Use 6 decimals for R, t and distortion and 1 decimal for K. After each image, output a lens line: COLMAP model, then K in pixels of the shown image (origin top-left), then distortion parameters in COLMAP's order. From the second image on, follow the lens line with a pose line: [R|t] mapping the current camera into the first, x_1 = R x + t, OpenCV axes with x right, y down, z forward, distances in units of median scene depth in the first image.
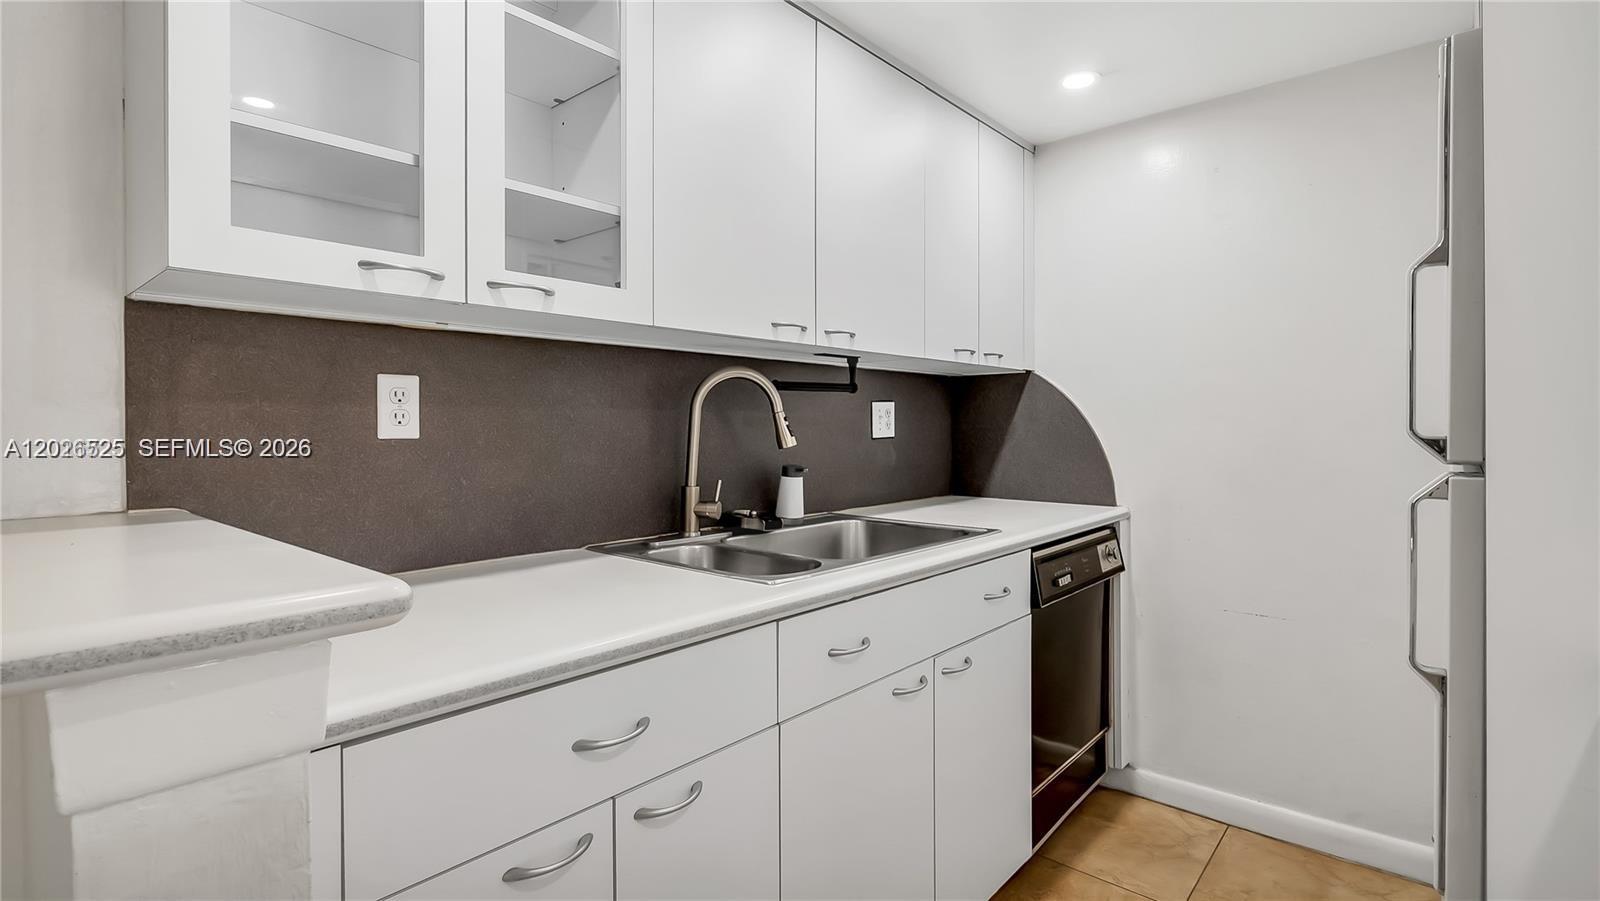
lens RADIAL K [[748.6, 0, 800.8], [0, 748.6, 431.2], [0, 0, 1]] dist [-0.004913, -0.000007]
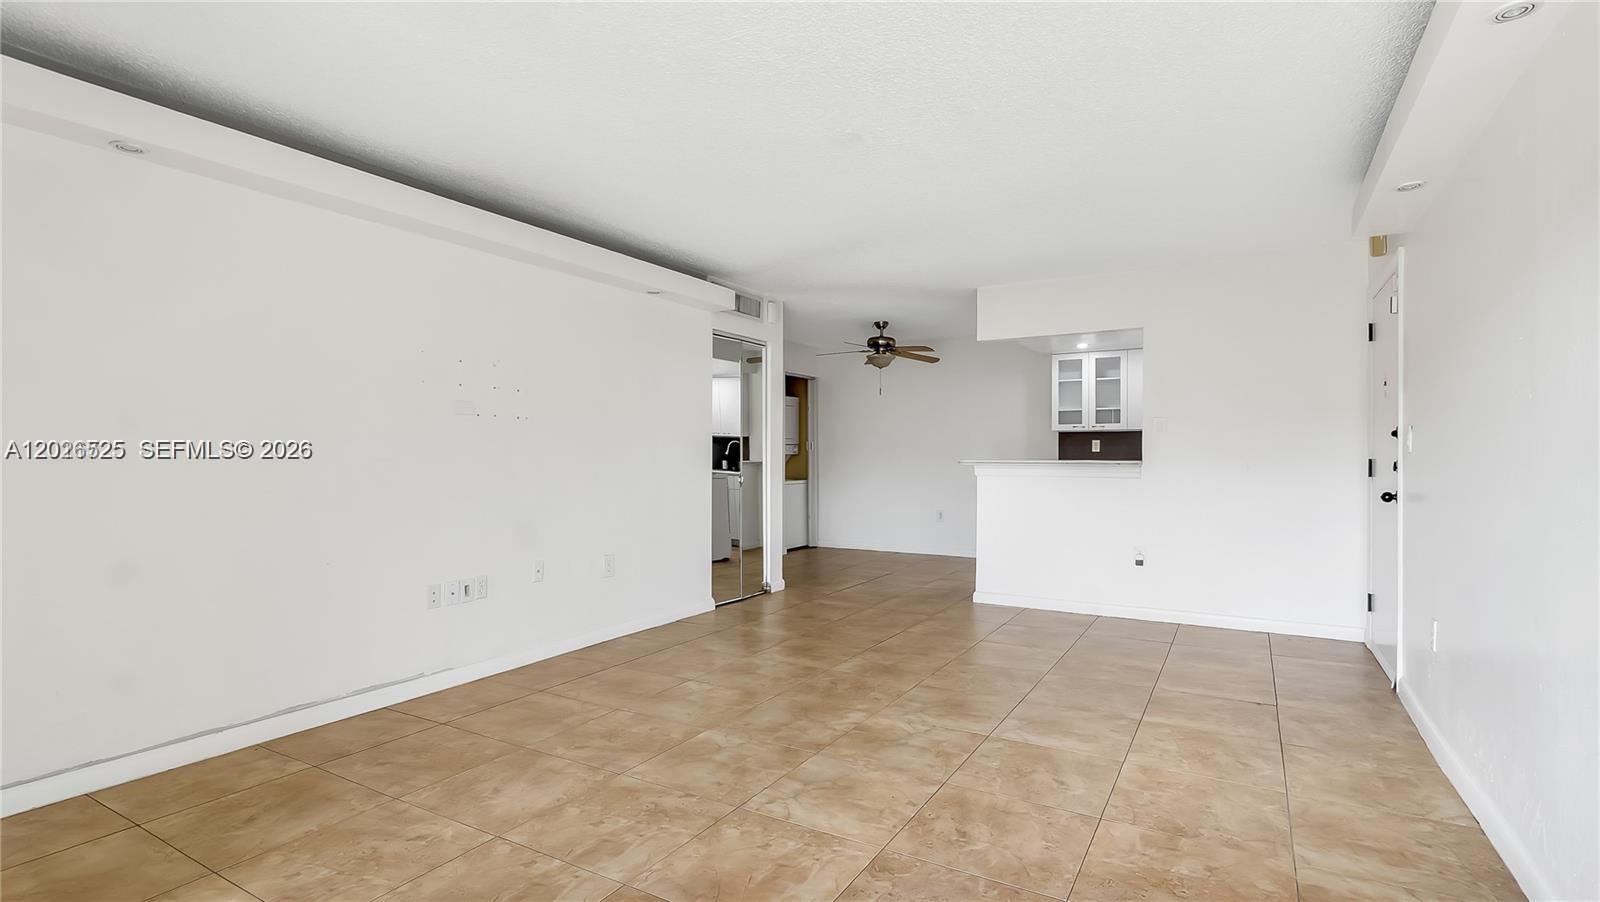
lens RADIAL K [[748.6, 0, 801.1], [0, 748.6, 446.7], [0, 0, 1]] dist [-0.004913, -0.000007]
pose [[0.179436, -0.006916, -0.983745, 3.452079], [-0.002749, 0.999968, -0.007532, 0.016808], [0.983766, 0.004056, 0.179412, -1.641452]]
